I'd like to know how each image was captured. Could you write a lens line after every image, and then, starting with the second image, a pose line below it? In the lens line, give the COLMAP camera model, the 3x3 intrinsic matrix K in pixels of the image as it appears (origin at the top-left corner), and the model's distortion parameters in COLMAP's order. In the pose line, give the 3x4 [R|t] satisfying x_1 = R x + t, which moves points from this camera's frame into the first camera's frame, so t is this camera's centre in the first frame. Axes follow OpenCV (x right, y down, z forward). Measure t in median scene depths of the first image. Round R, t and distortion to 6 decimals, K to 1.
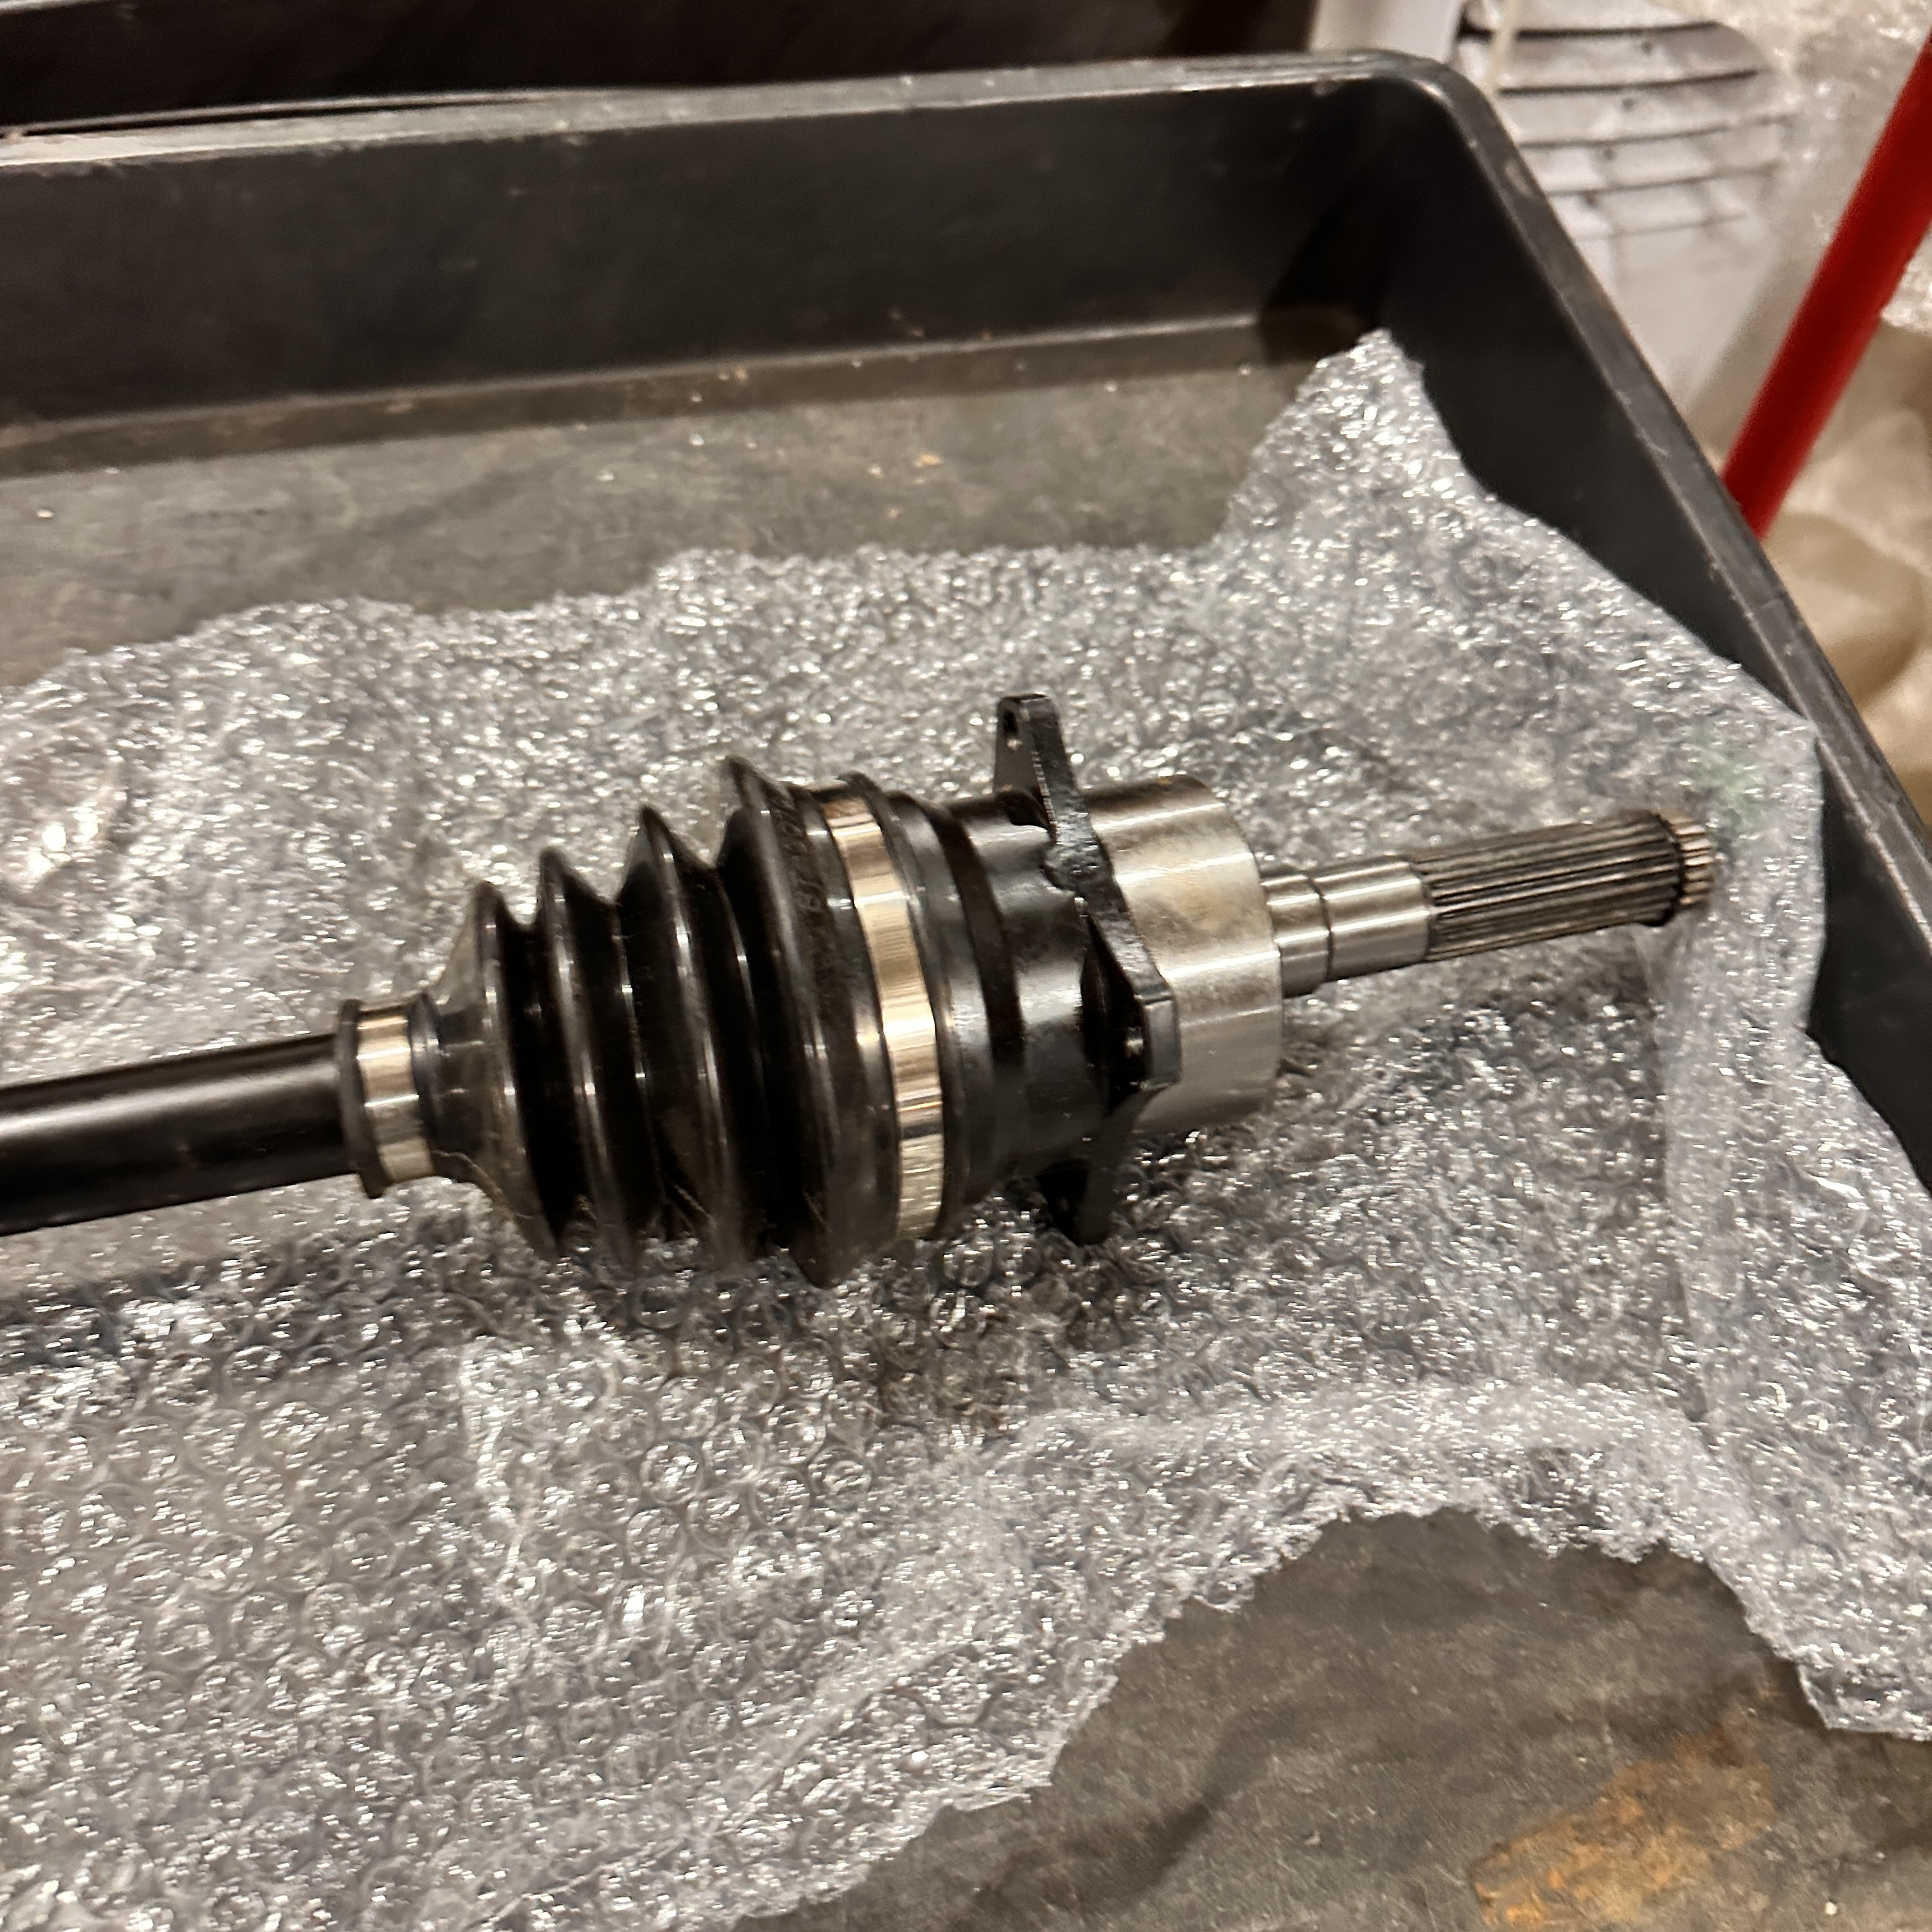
lens RADIAL K [[1856.8, 0, 966.0], [0, 1856.8, 966.0], [0, 0, 1]] dist [0.071552, -0.152427]
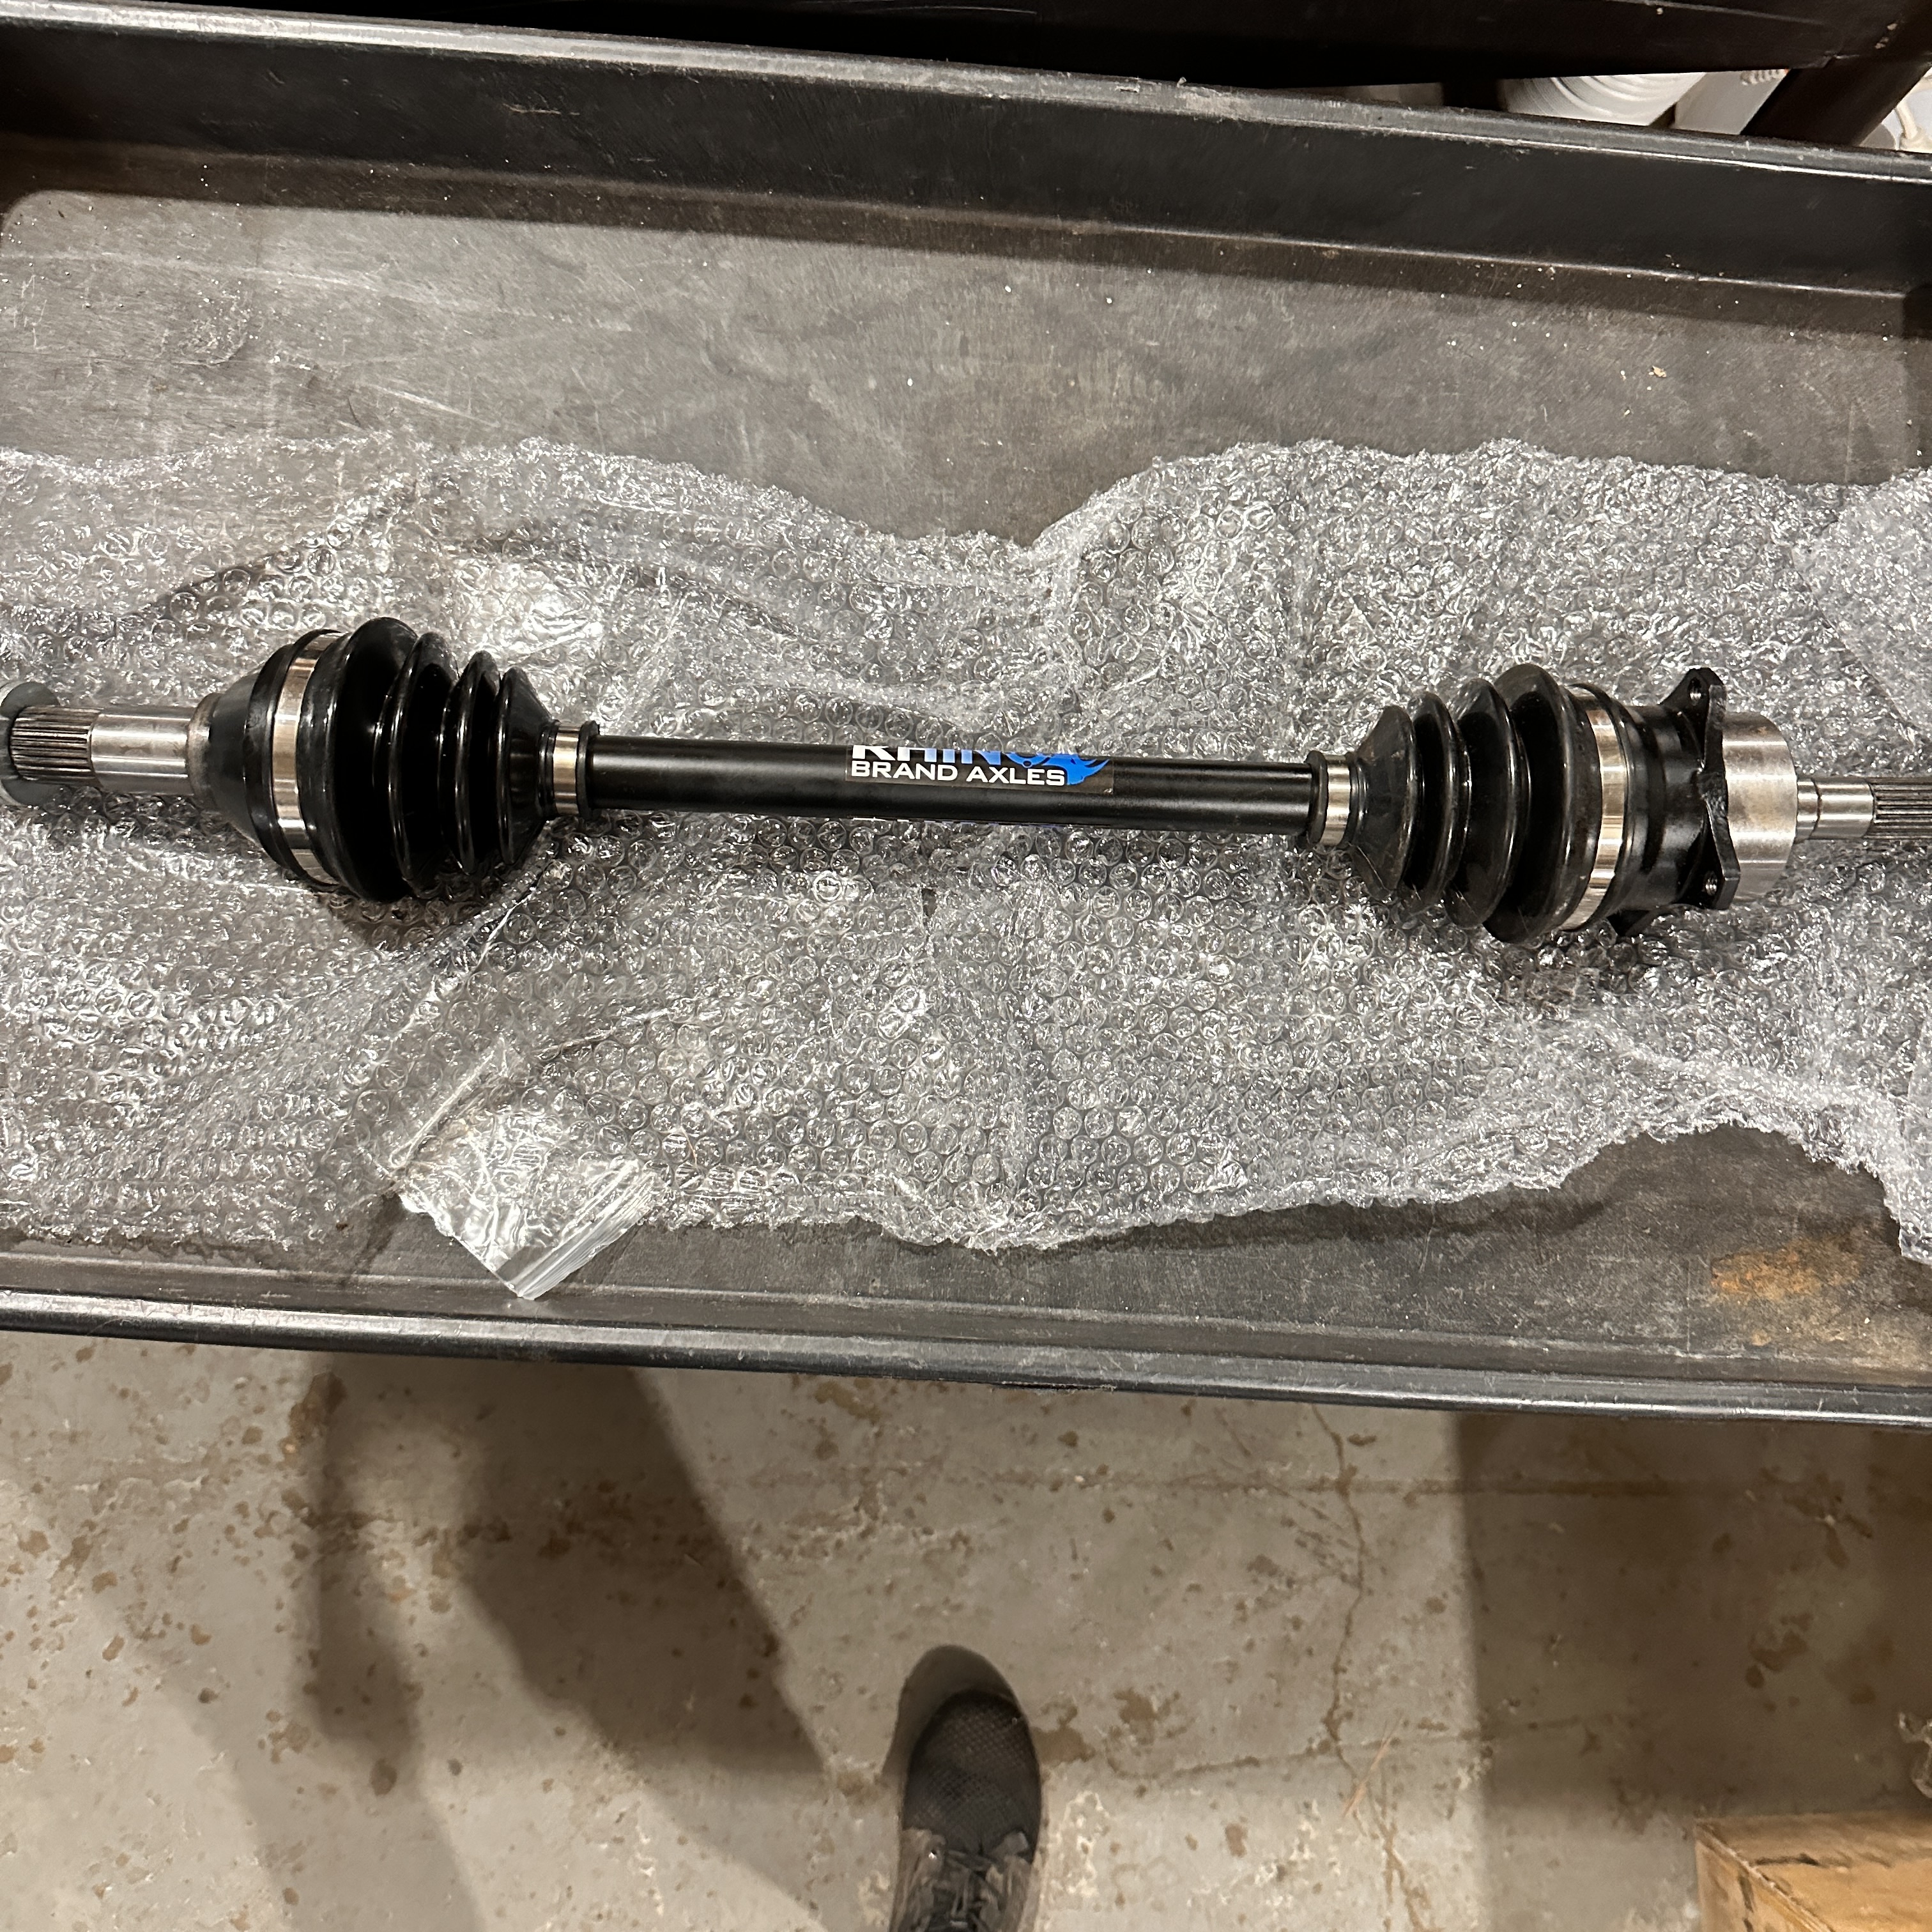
lens RADIAL K [[1856.8, 0, 966.0], [0, 1856.8, 966.0], [0, 0, 1]] dist [0.071552, -0.152427]
pose [[0.965019, 0.259829, -0.035028, -0.539453], [-0.223070, 0.883906, 0.411034, -0.486553], [0.137760, -0.388843, 0.910947, -0.903945]]
